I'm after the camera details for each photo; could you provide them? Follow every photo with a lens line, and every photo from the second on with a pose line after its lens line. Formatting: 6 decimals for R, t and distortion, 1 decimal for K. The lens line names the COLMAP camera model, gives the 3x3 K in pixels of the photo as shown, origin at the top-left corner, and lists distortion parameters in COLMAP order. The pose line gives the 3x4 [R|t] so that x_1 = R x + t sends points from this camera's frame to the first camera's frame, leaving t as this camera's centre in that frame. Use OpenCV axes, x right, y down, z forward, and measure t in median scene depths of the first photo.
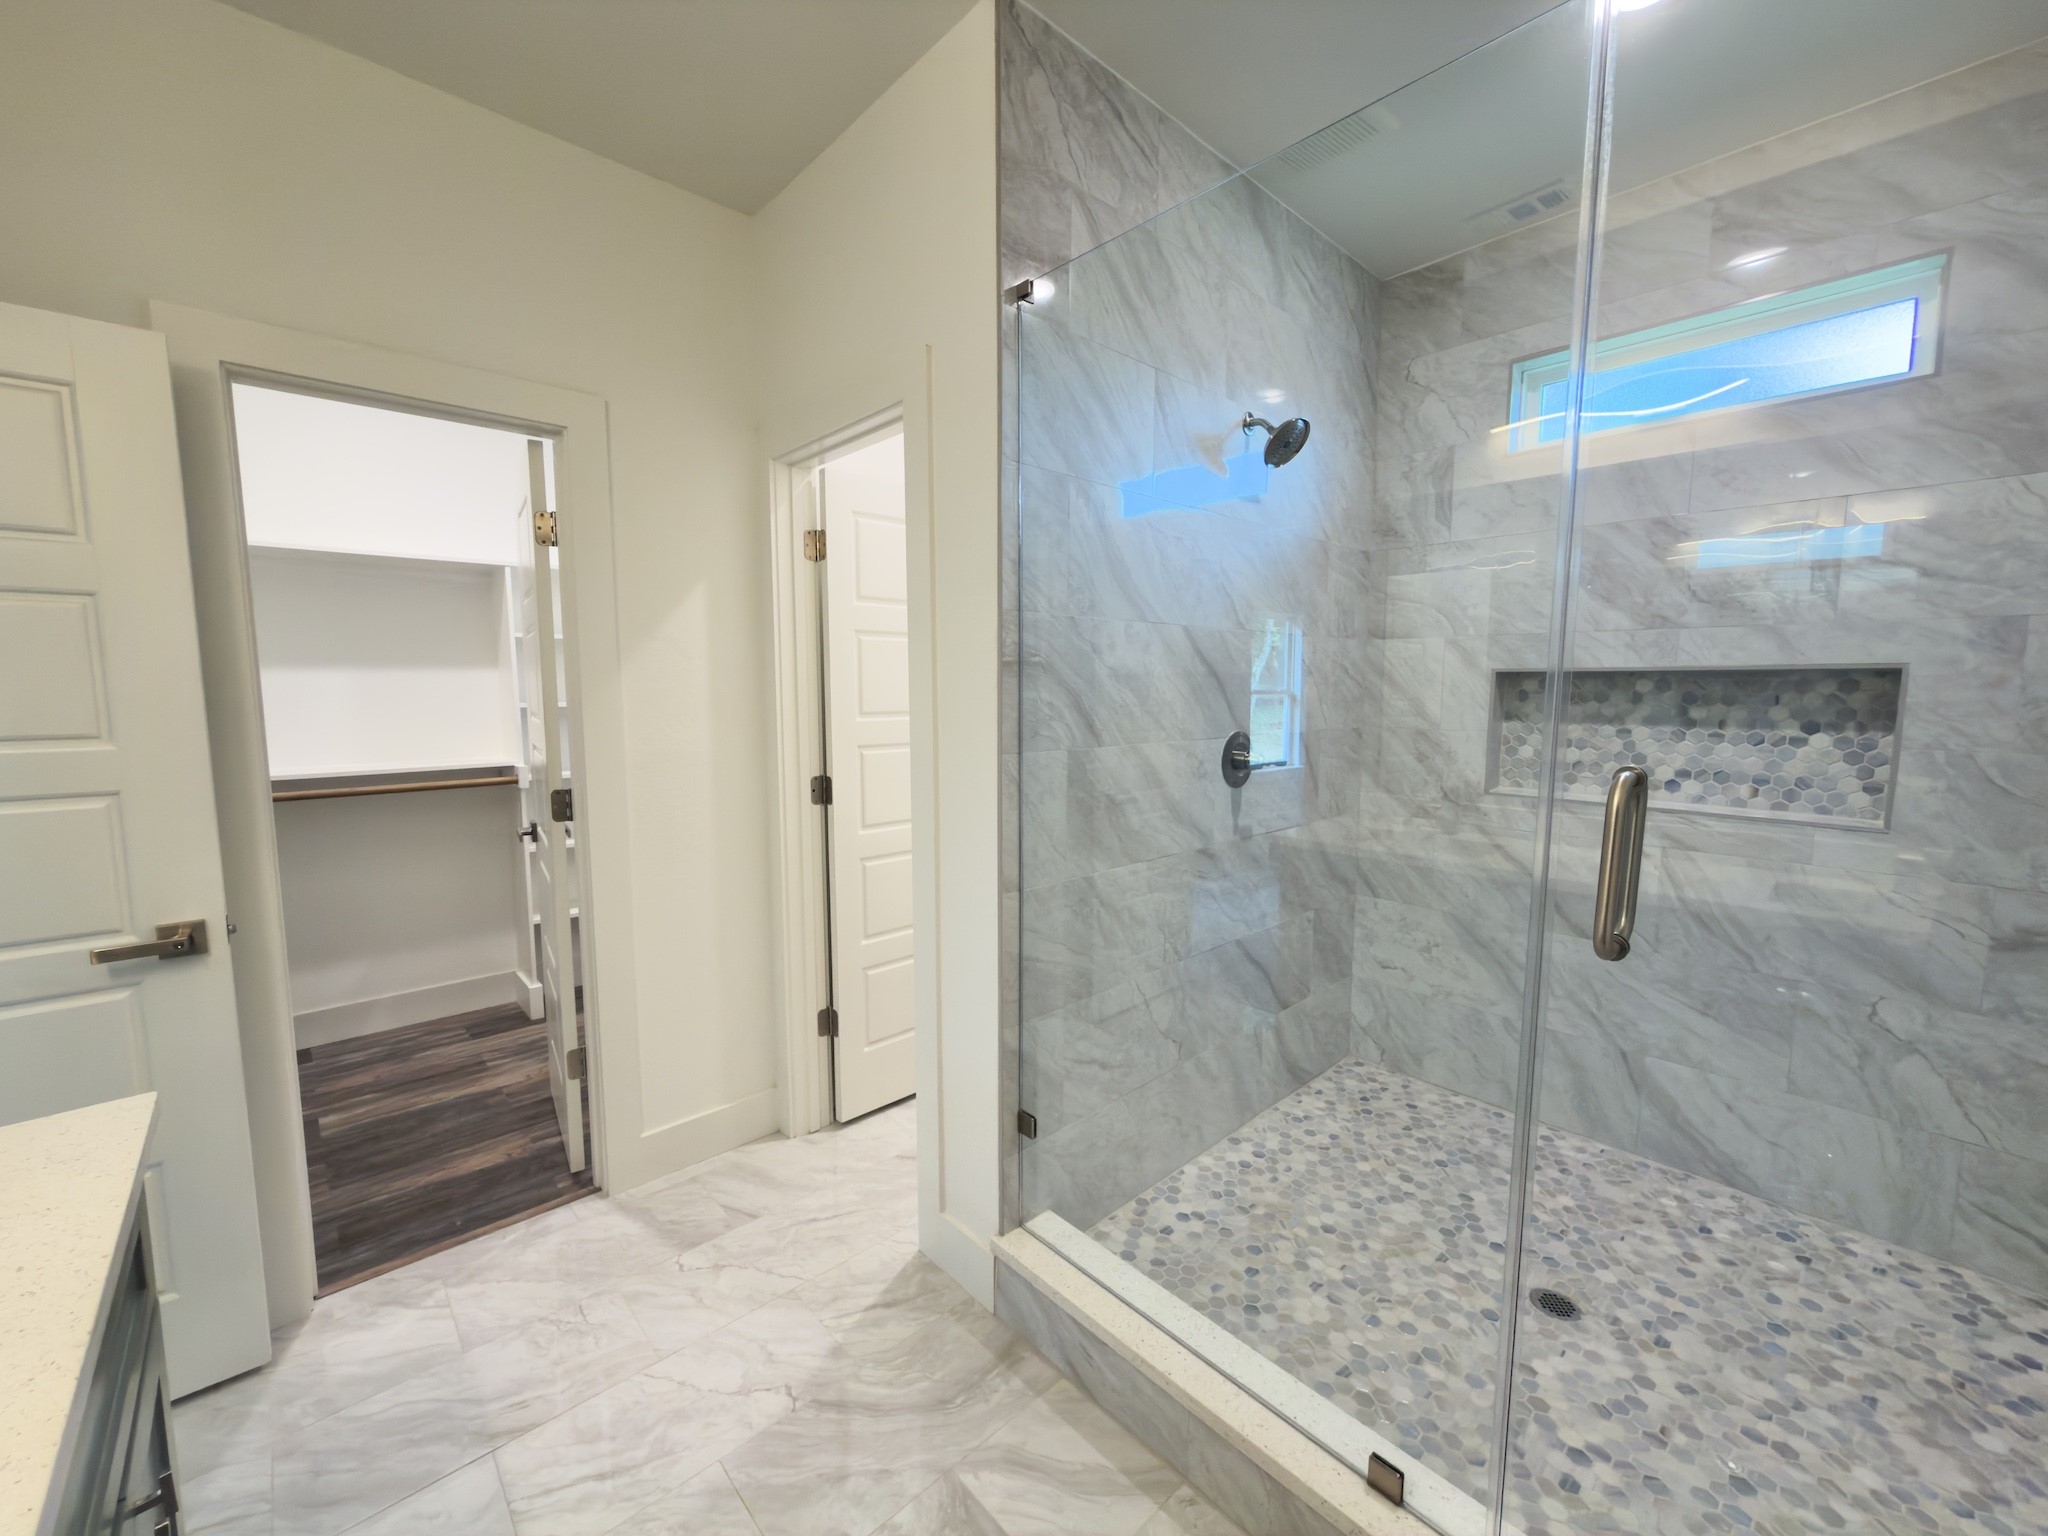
lens RADIAL K [[812.1, 0, 1024.0], [0, 812.1, 768.0], [0, 0, 1]] dist [-0.003370, -0.000693]
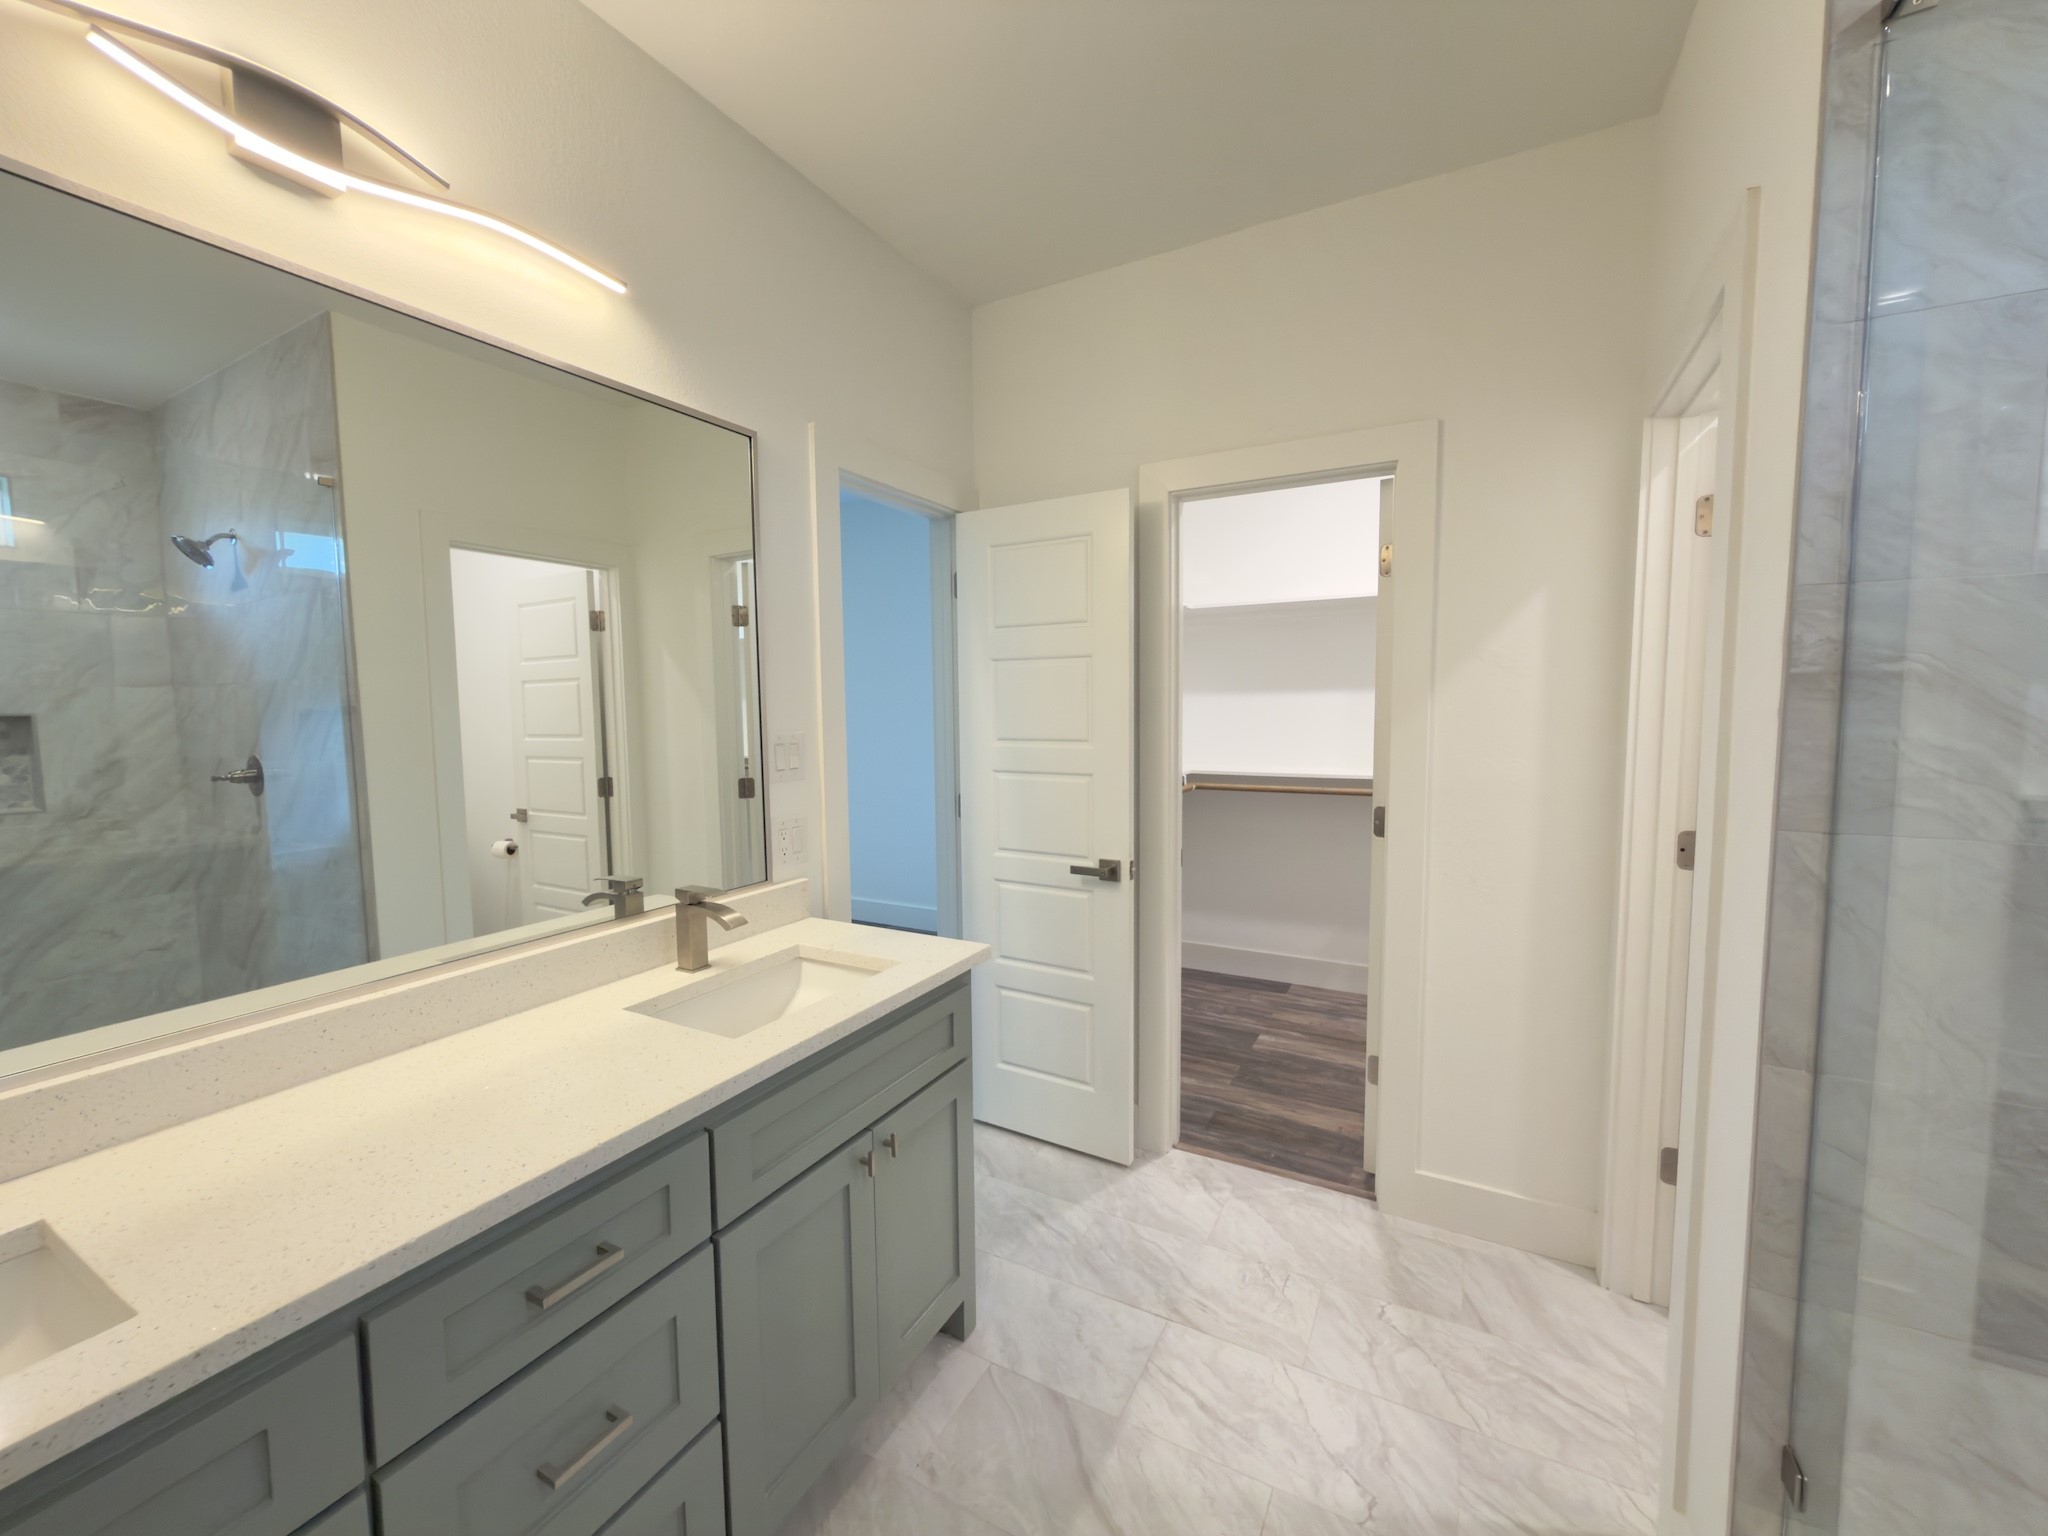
lens RADIAL K [[812.1, 0, 1024.0], [0, 812.1, 768.0], [0, 0, 1]] dist [-0.003370, -0.000693]
pose [[0.317608, 0.072060, -0.945480, 0.337771], [-0.087319, 0.995094, 0.046509, -0.039699], [0.944193, 0.067787, 0.322342, 0.272765]]
